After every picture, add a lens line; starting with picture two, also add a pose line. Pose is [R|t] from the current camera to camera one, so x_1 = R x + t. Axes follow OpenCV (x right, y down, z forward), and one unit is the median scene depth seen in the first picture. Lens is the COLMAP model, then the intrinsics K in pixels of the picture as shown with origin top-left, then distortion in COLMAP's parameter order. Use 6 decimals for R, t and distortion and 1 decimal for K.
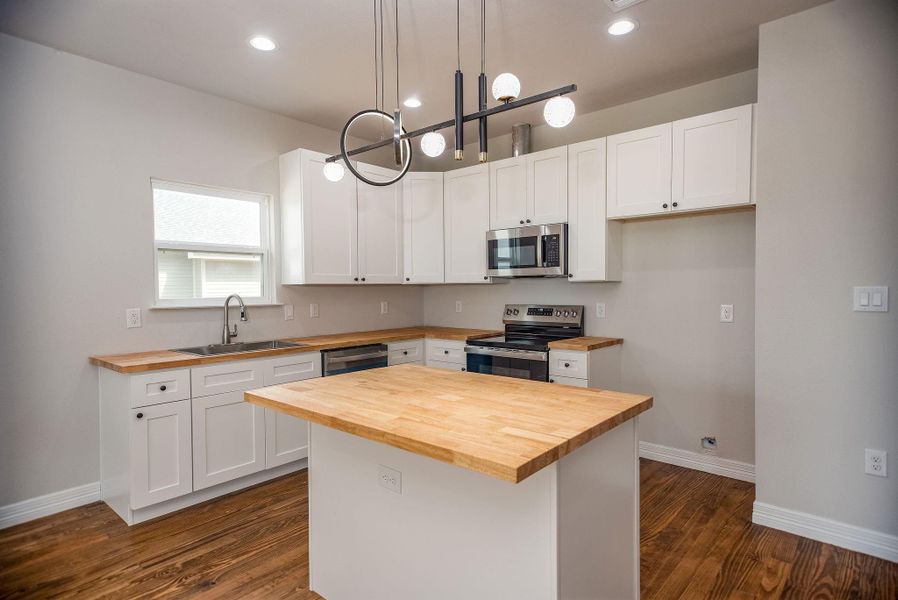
lens RADIAL K [[485.5, 0, 449.0], [0, 485.5, 300.0], [0, 0, 1]] dist [-0.000833, -0.000236]
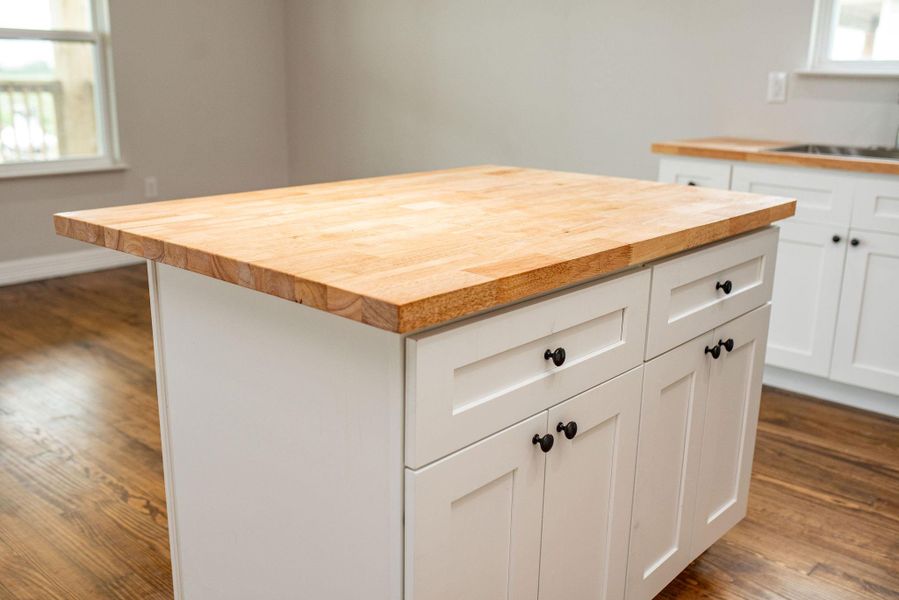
lens RADIAL K [[874.7, 0, 449.5], [0, 874.7, 300.0], [0, 0, 1]] dist [-0.039473, 0.000353]
pose [[0.006547, 0.266816, -0.963725, 0.452520], [-0.047561, 0.962738, 0.266219, 0.019304], [0.998847, 0.044093, 0.018993, 0.459879]]
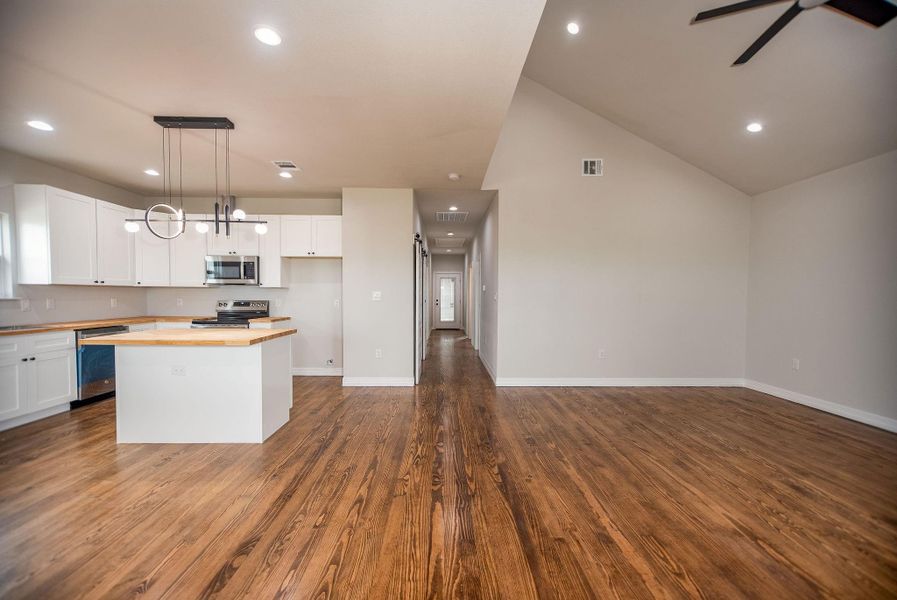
lens RADIAL K [[360.6, 0, 448.5], [0, 360.6, 300.0], [0, 0, 1]] dist [-0.001184, 0.000051]
pose [[0.737569, 0.003503, 0.675262, -0.153875], [0.006376, 0.999906, -0.012151, 0.032162], [-0.675241, 0.013268, 0.737477, -0.511263]]
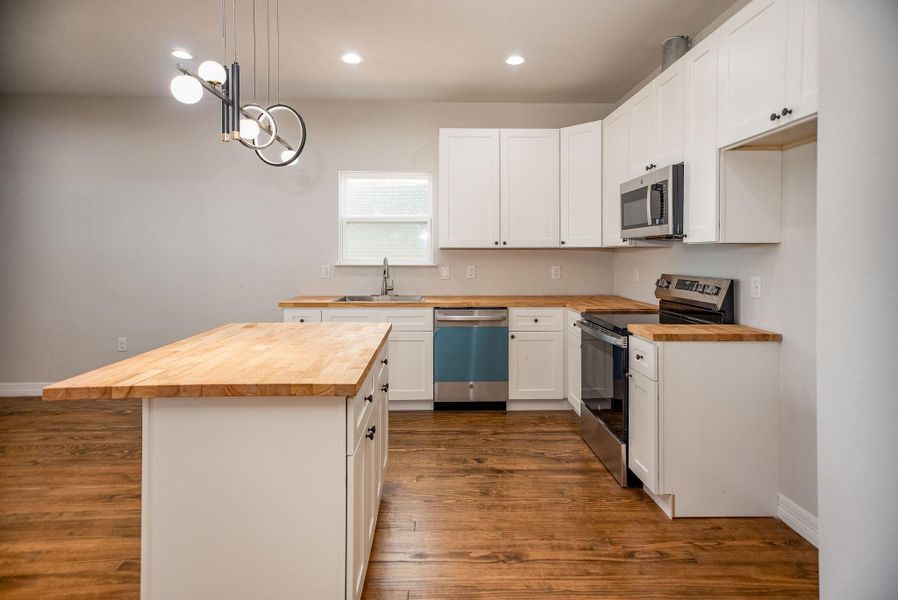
lens RADIAL K [[480.1, 0, 444.5], [0, 480.1, 253.9], [0, 0, 1]] dist [0.016177, 0.000114]
pose [[0.676550, 0.009185, -0.736339, 0.518598], [-0.025090, 0.999629, -0.010584, -0.006734], [0.735969, 0.025635, 0.676530, 0.251497]]
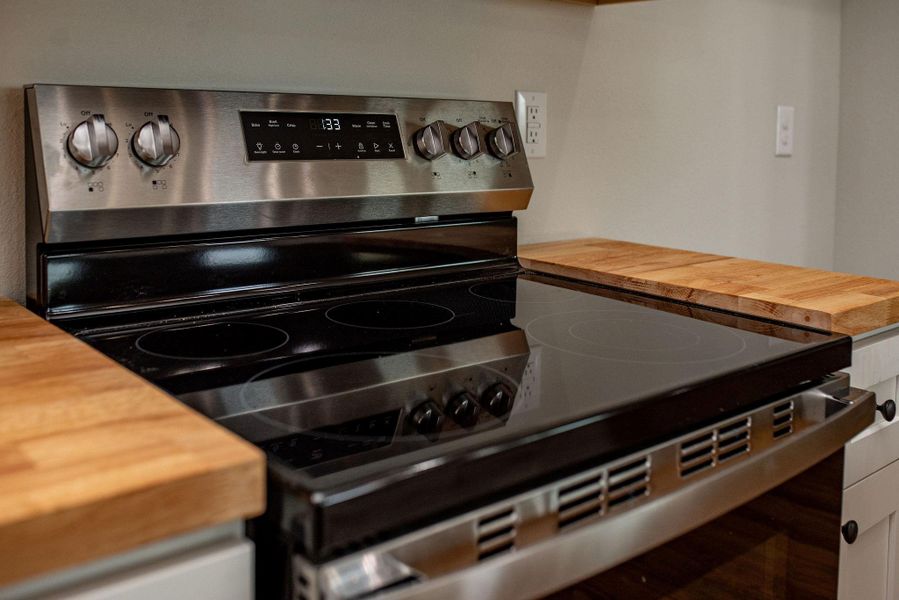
lens RADIAL K [[874.7, 0, 449.5], [0, 874.7, 300.0], [0, 0, 1]] dist [-0.039473, 0.000353]
pose [[0.135104, -0.185060, 0.973396, -0.104214], [0.001986, 0.982452, 0.186506, 0.025890], [-0.990829, -0.023264, 0.133101, 1.000340]]
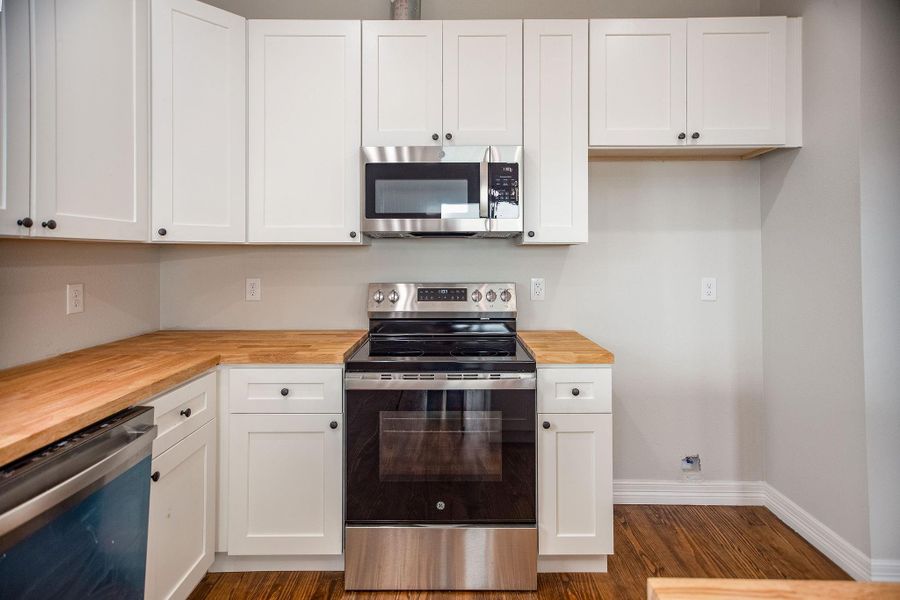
lens RADIAL K [[471.5, 0, 452.3], [0, 471.5, 249.0], [0, 0, 1]] dist [0.018308, 0.000089]
pose [[0.750885, 0.018239, 0.660181, -0.201924], [0.010579, 0.999158, -0.039636, -0.009341], [-0.660348, 0.036746, 0.750060, 0.604058]]
